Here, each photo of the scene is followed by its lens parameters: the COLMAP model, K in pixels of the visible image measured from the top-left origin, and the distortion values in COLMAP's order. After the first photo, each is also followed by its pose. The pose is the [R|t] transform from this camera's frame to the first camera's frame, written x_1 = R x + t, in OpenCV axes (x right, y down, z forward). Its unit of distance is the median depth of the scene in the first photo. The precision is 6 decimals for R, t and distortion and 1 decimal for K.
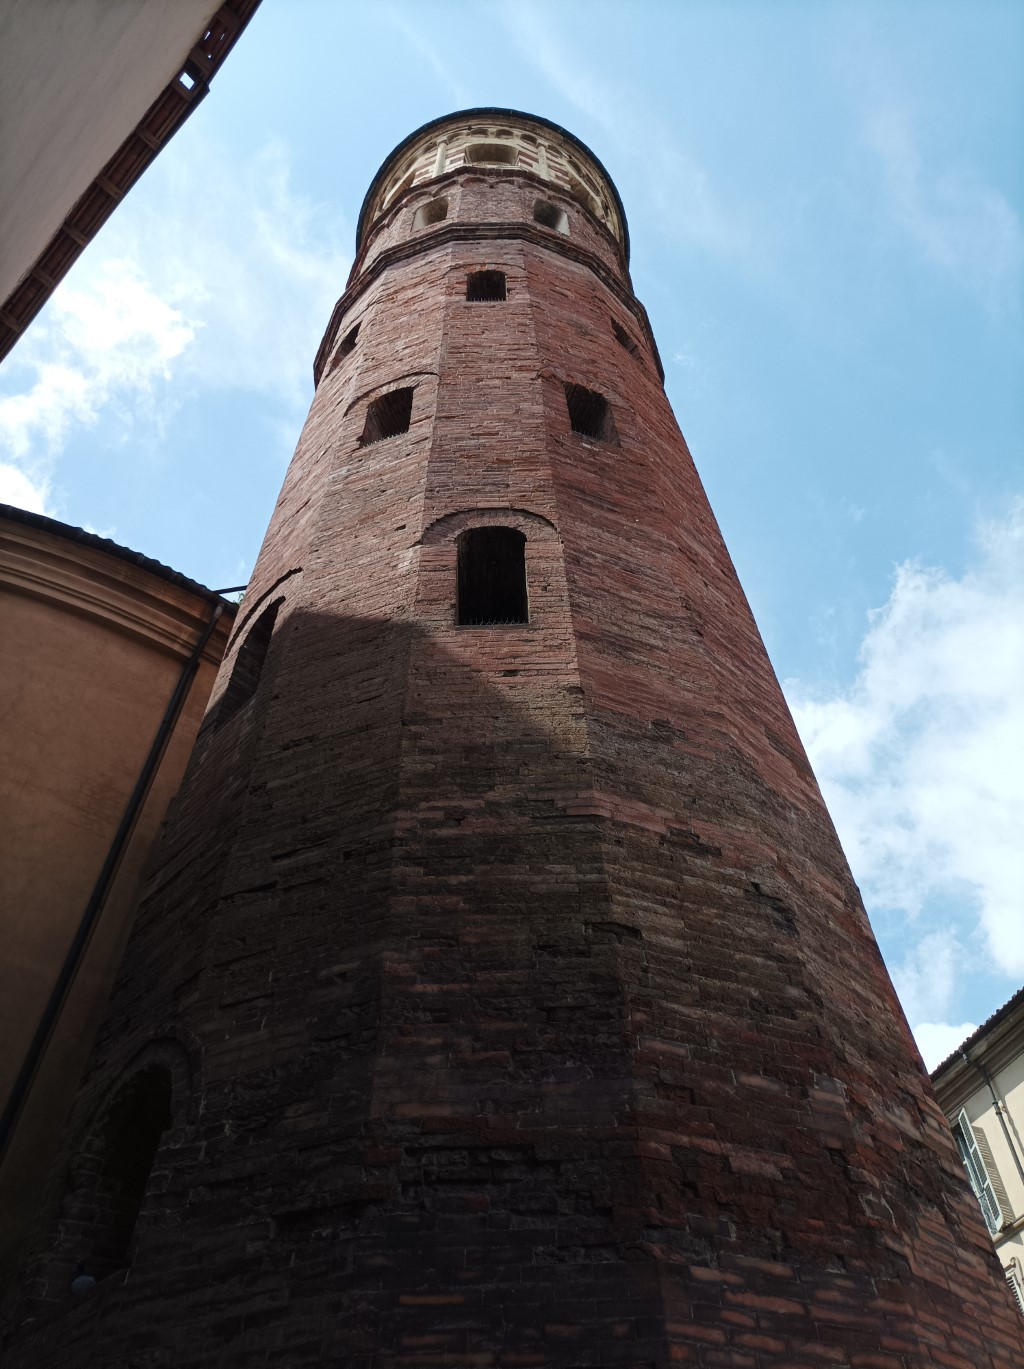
lens RADIAL K [[1026.8, 0, 512.0], [0, 1026.8, 684.5], [0, 0, 1]] dist [0.019638, -0.006239]
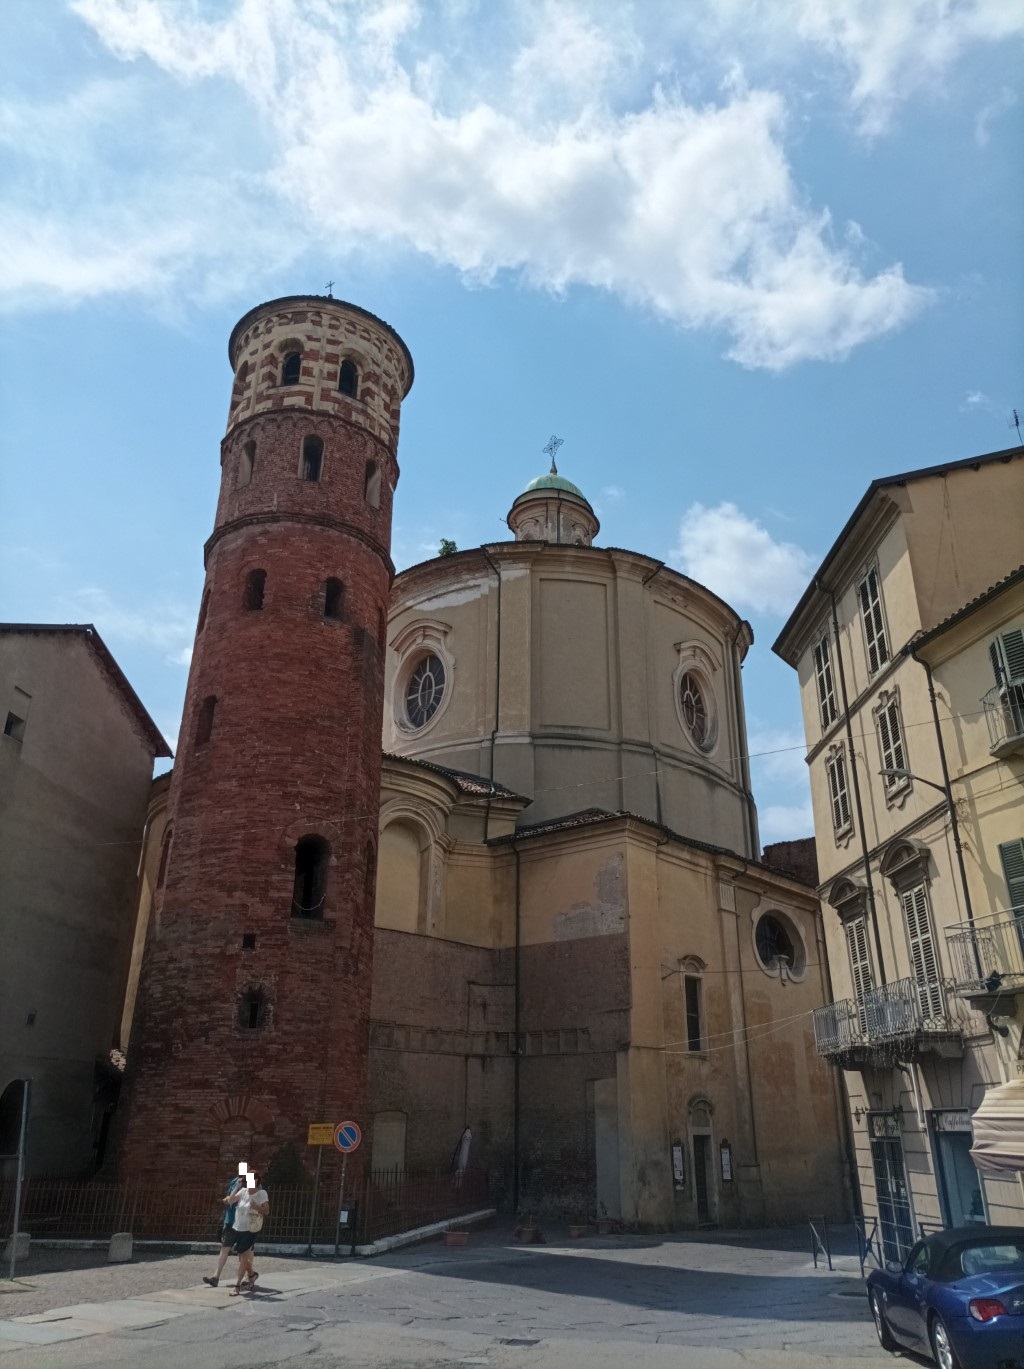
lens RADIAL K [[1026.8, 0, 512.0], [0, 1026.8, 684.5], [0, 0, 1]] dist [0.019638, -0.006239]
pose [[0.574671, -0.334774, -0.746779, 4.814202], [0.634701, 0.758364, 0.148456, -0.463314], [0.516631, -0.559295, 0.648291, -0.362331]]
